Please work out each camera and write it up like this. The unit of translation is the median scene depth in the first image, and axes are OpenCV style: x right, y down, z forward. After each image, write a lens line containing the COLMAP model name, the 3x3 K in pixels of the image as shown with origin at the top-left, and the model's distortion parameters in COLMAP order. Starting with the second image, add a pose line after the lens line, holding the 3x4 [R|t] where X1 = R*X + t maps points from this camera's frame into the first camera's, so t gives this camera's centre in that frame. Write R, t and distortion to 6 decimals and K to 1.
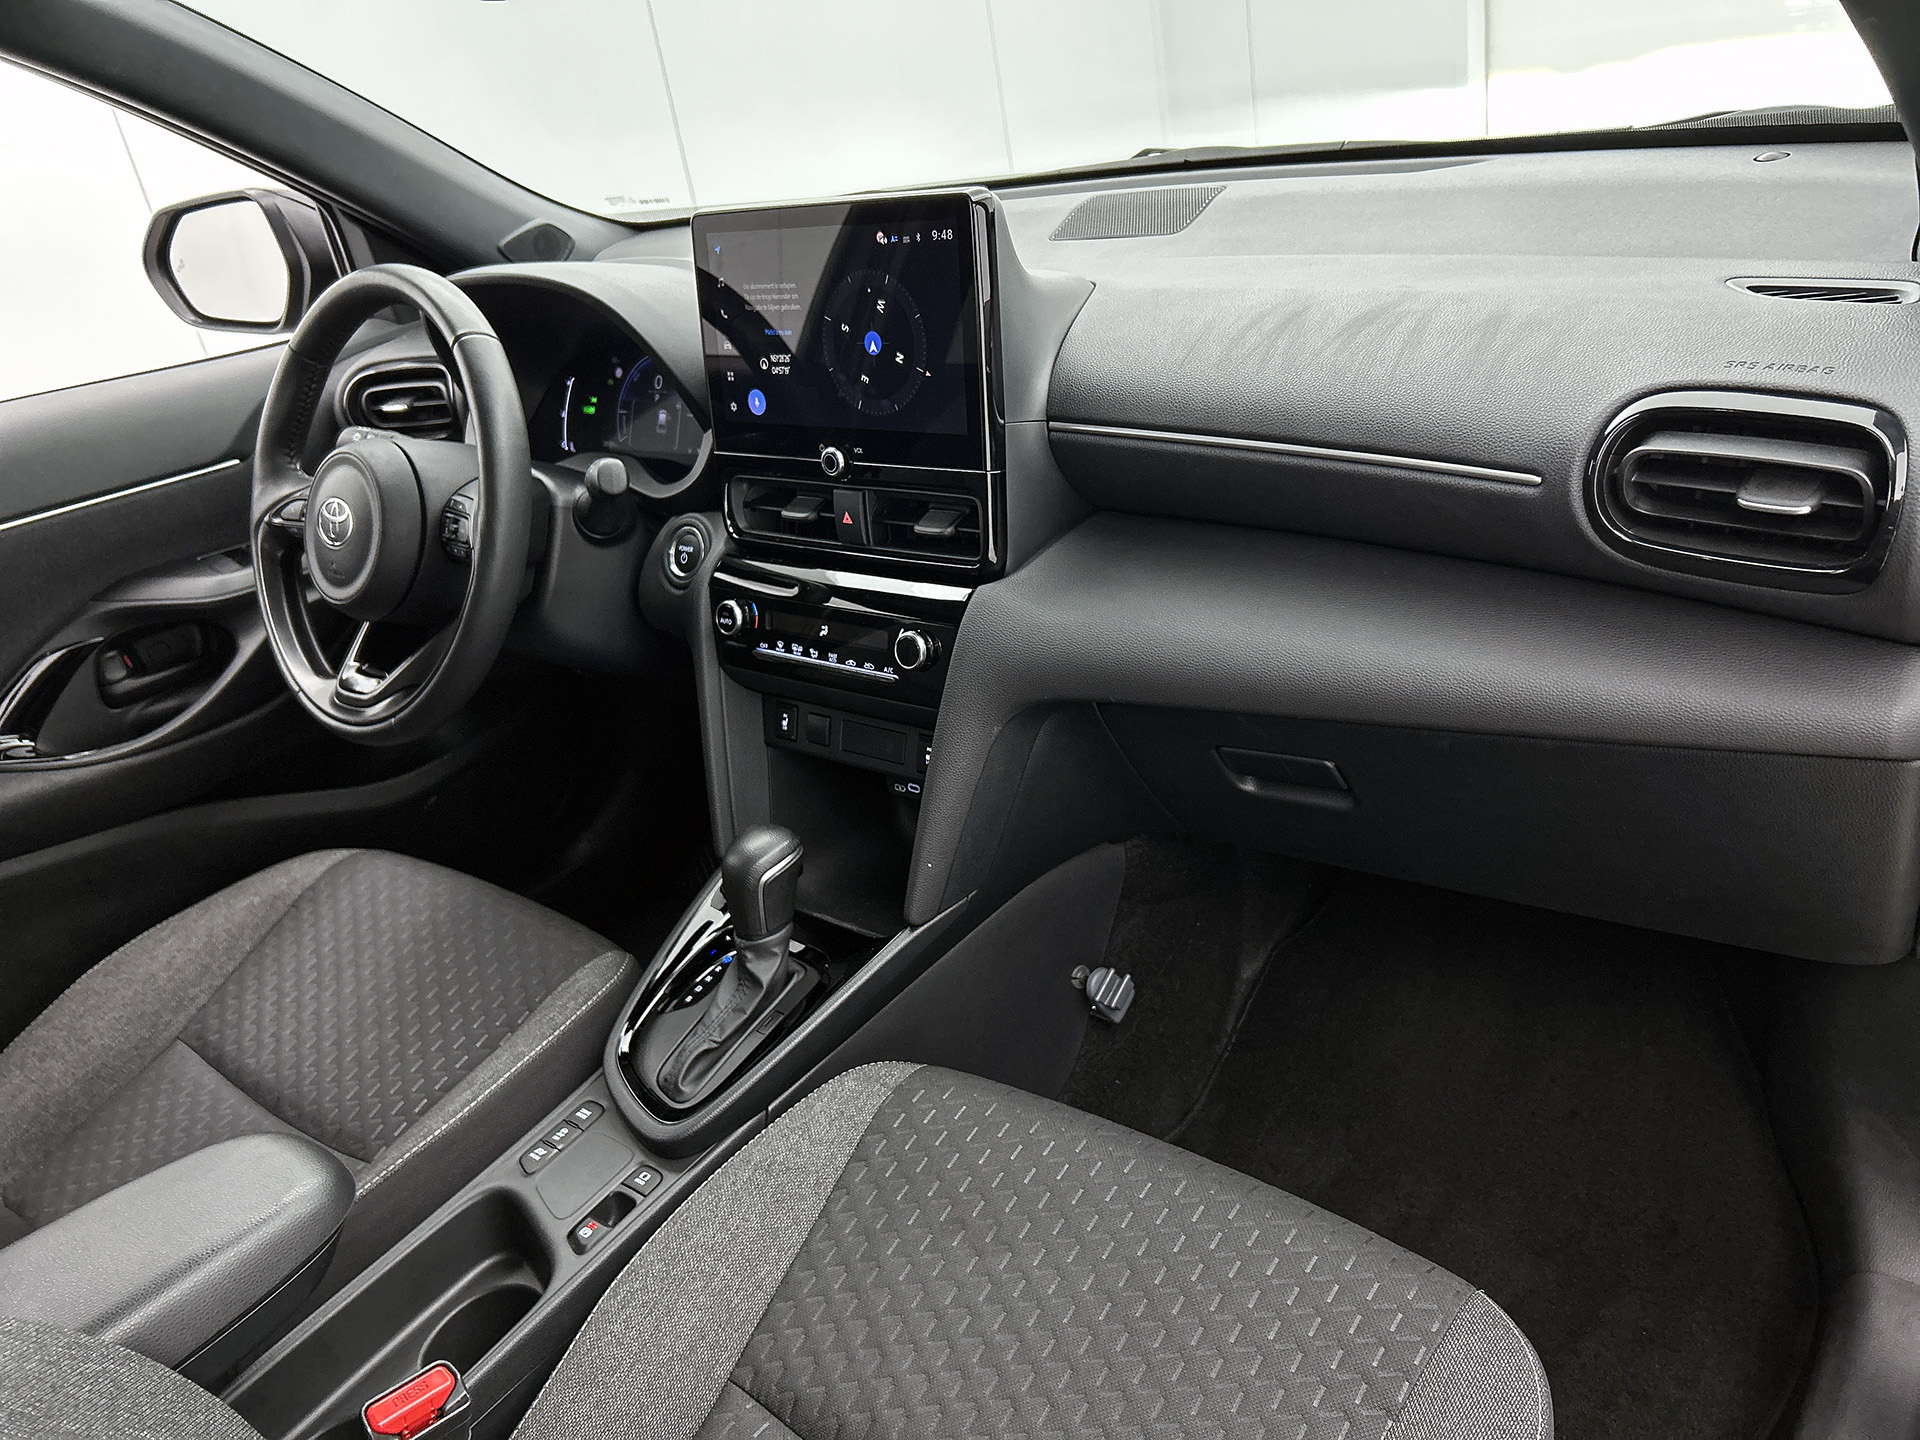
lens RADIAL K [[1465.6, 0, 959.5], [0, 1465.6, 725.7], [0, 0, 1]] dist [0.029361, -0.037274]
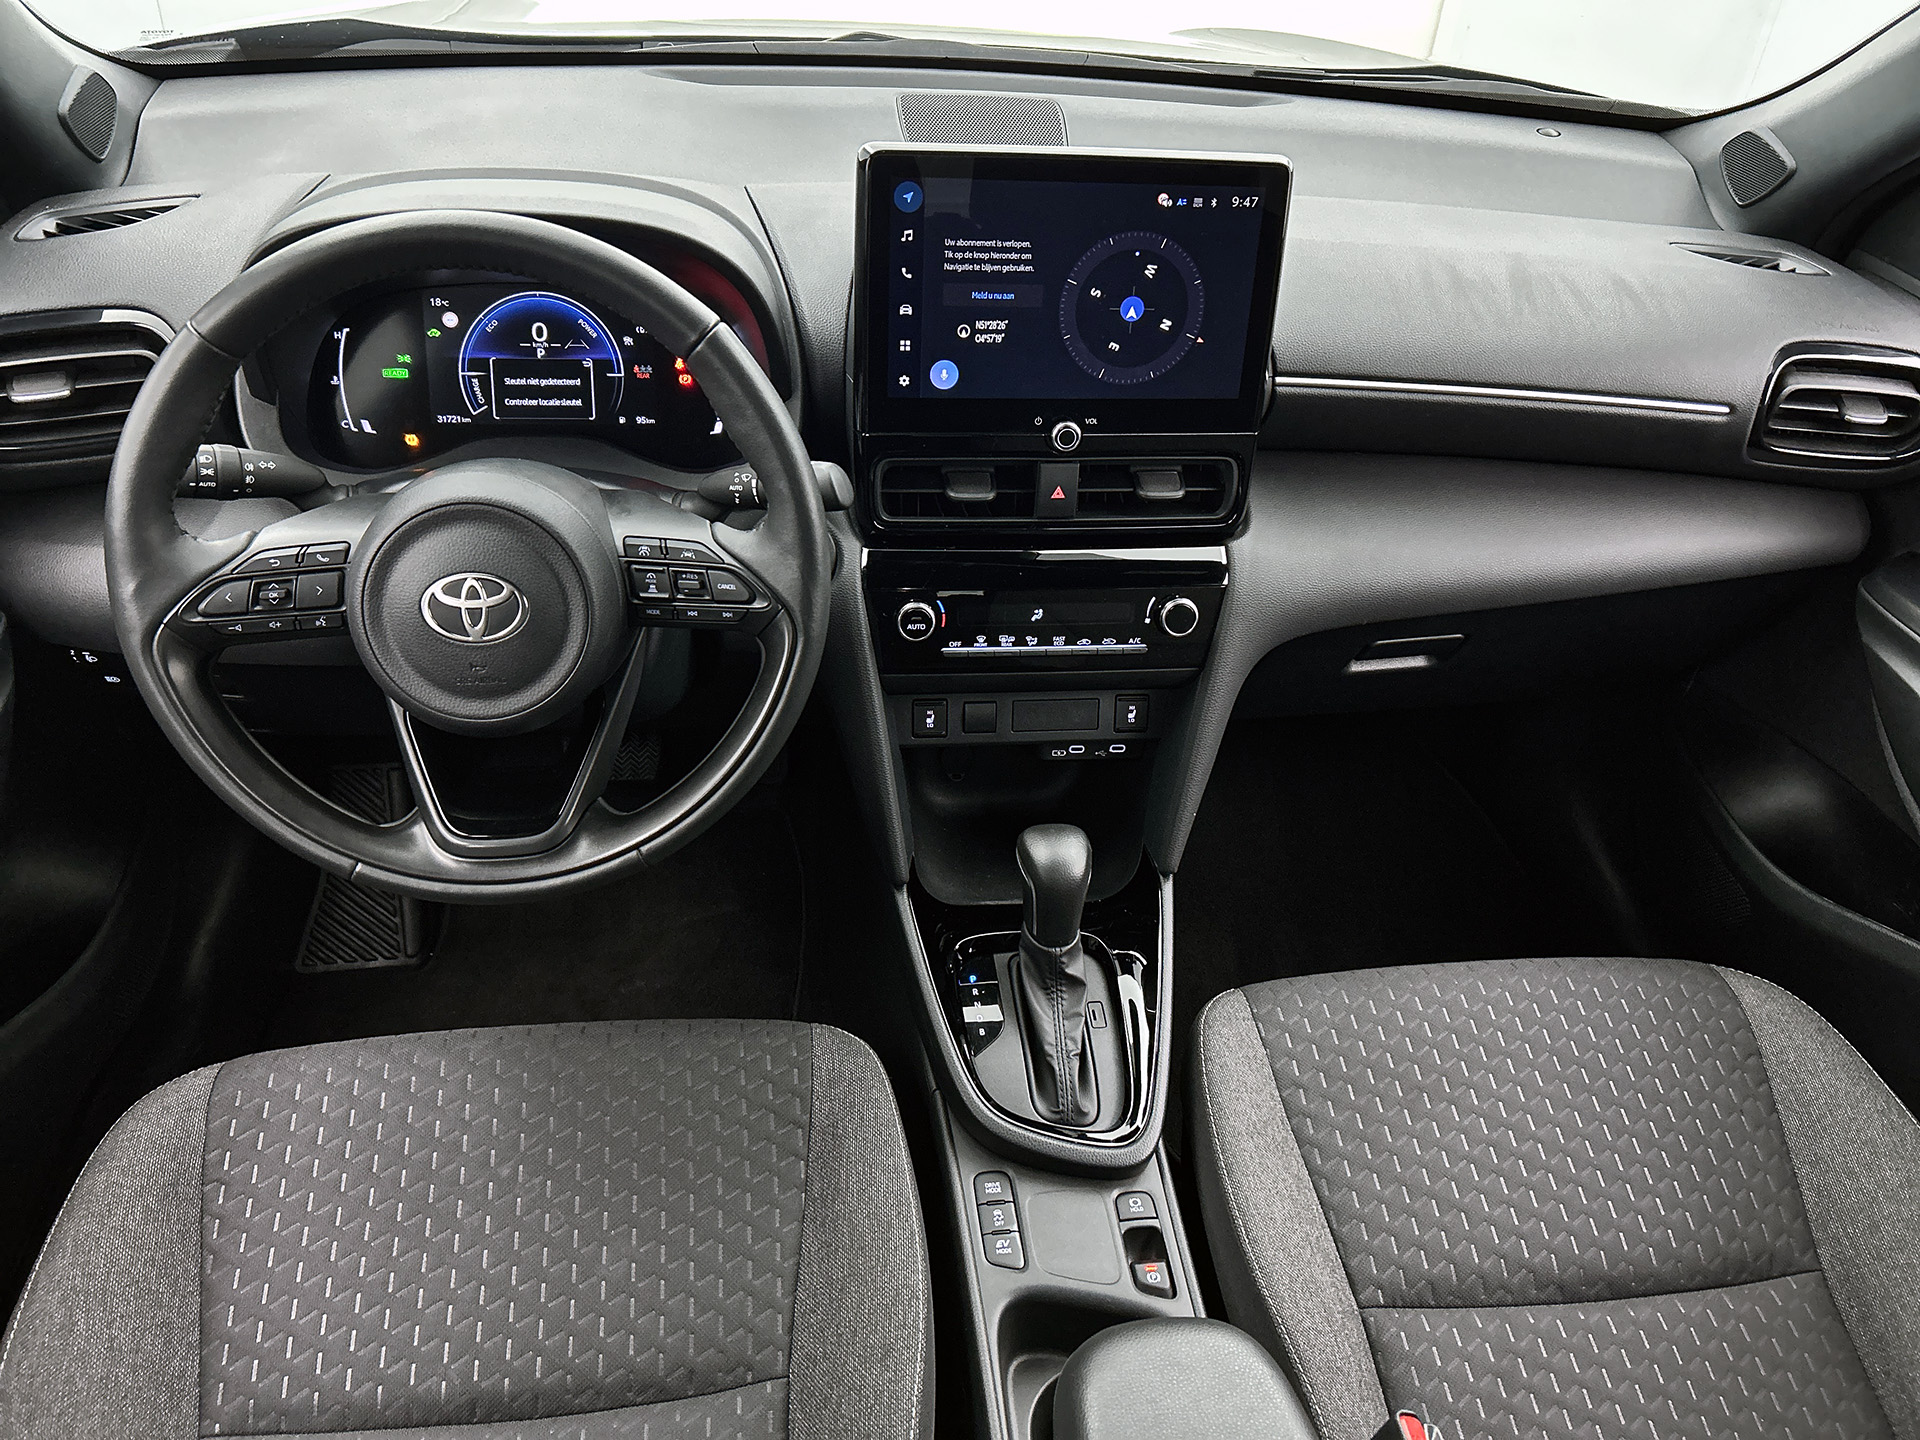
lens RADIAL K [[1465.6, 0, 981.6], [0, 1465.6, 748.4], [0, 0, 1]] dist [0.029361, -0.037274]
pose [[0.660738, -0.276256, 0.697931, -0.824740], [0.161453, 0.960353, 0.227279, -0.208890], [-0.733047, -0.037488, 0.679144, 0.394455]]
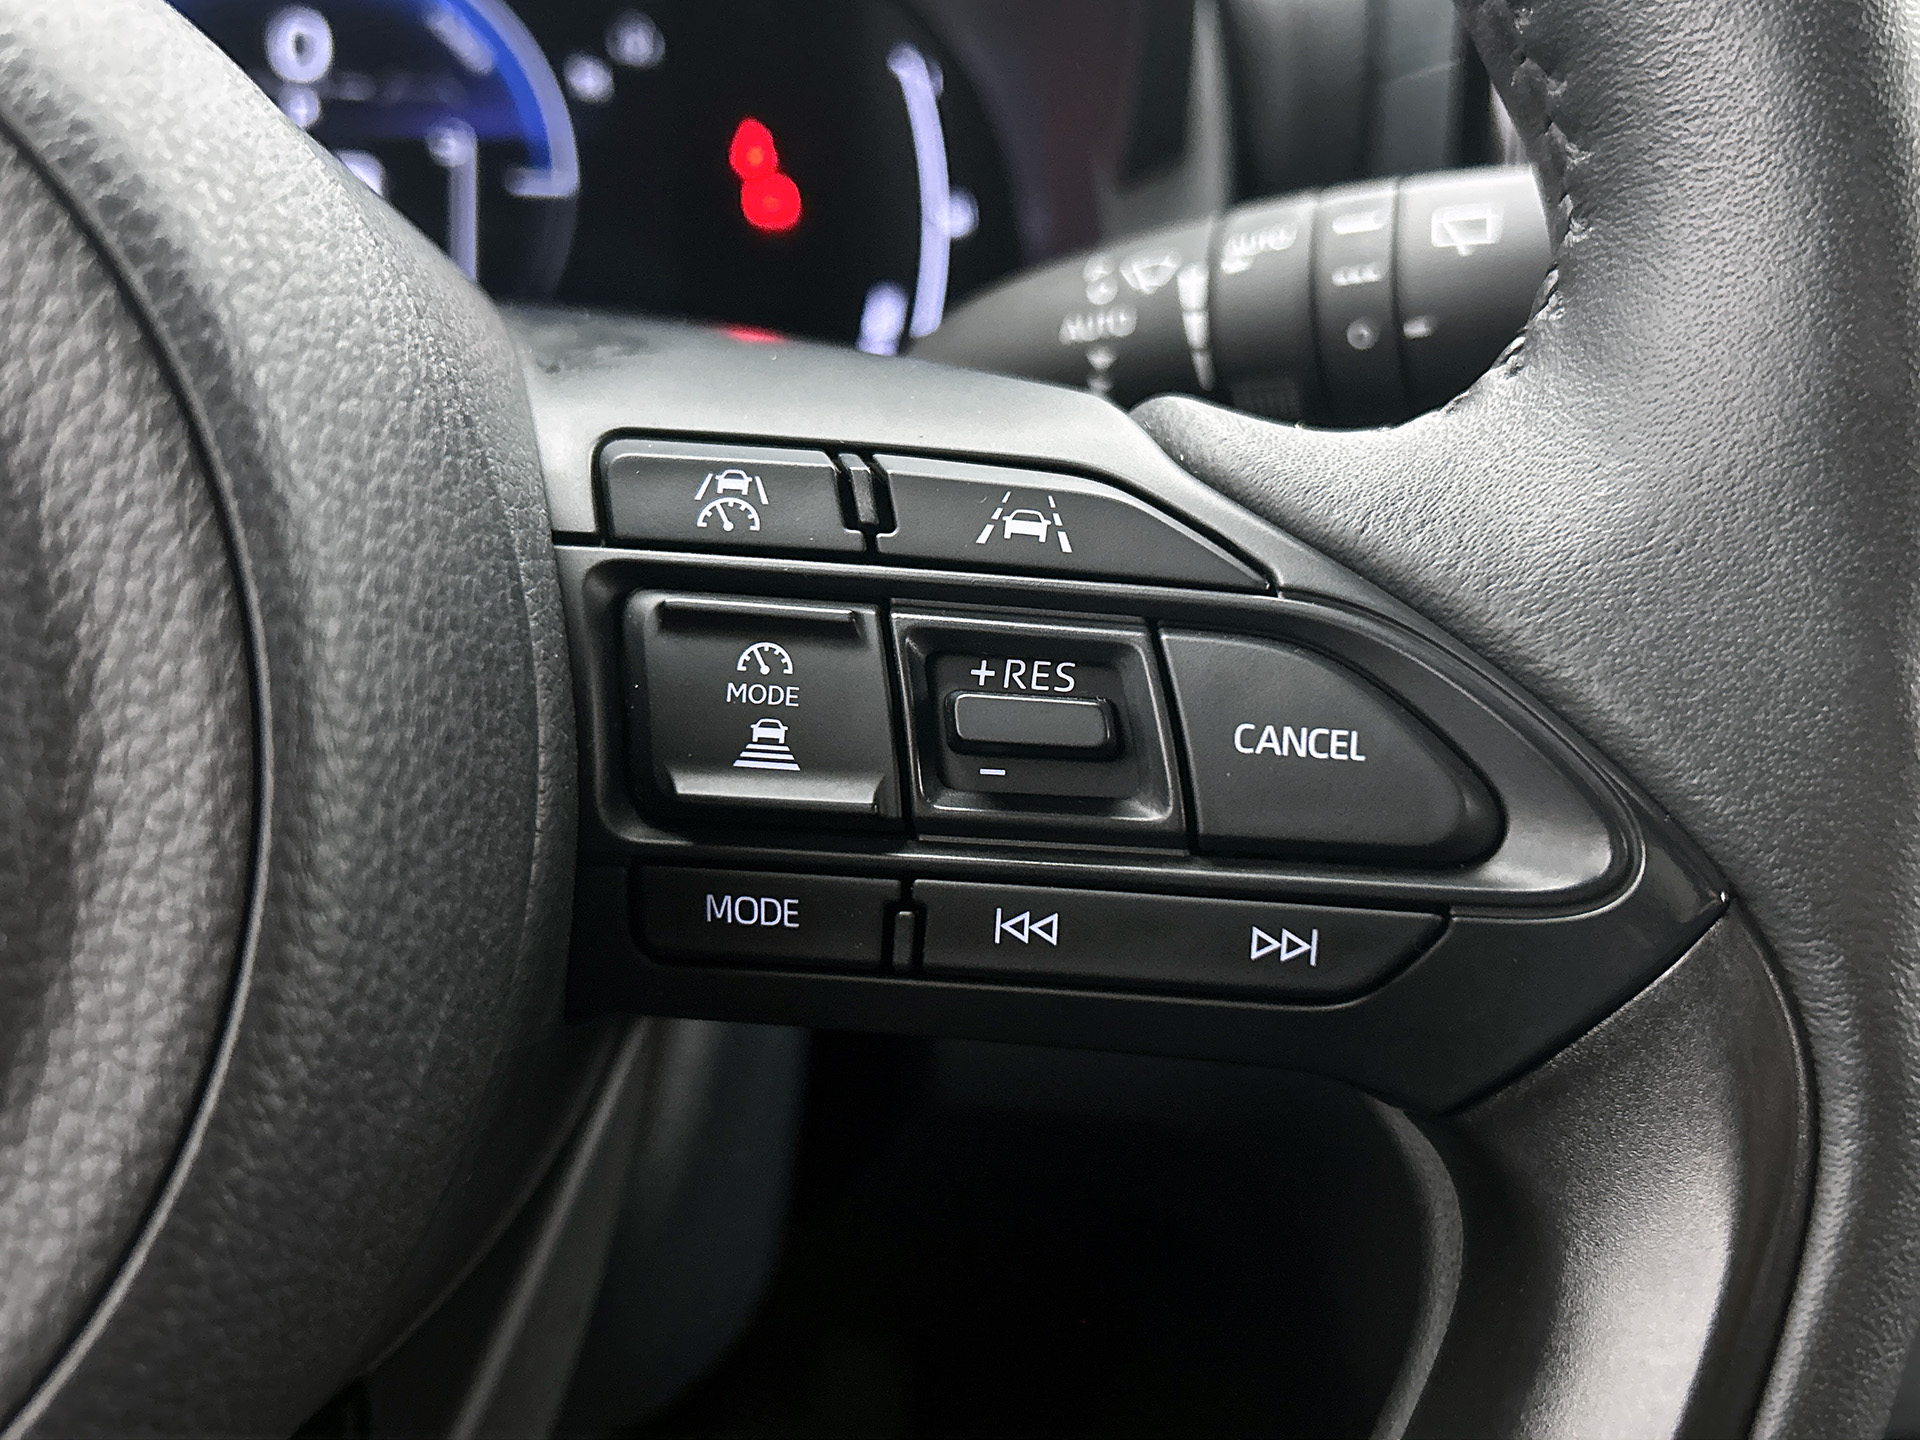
lens RADIAL K [[1864.6, 0, 945.6], [0, 1864.6, 734.6], [0, 0, 1]] dist [0.018584, 0.000000]
pose [[0.668367, -0.098613, 0.737266, -0.465908], [0.180439, 0.983063, -0.032088, -0.128896], [-0.721614, 0.154478, 0.674841, 0.955650]]
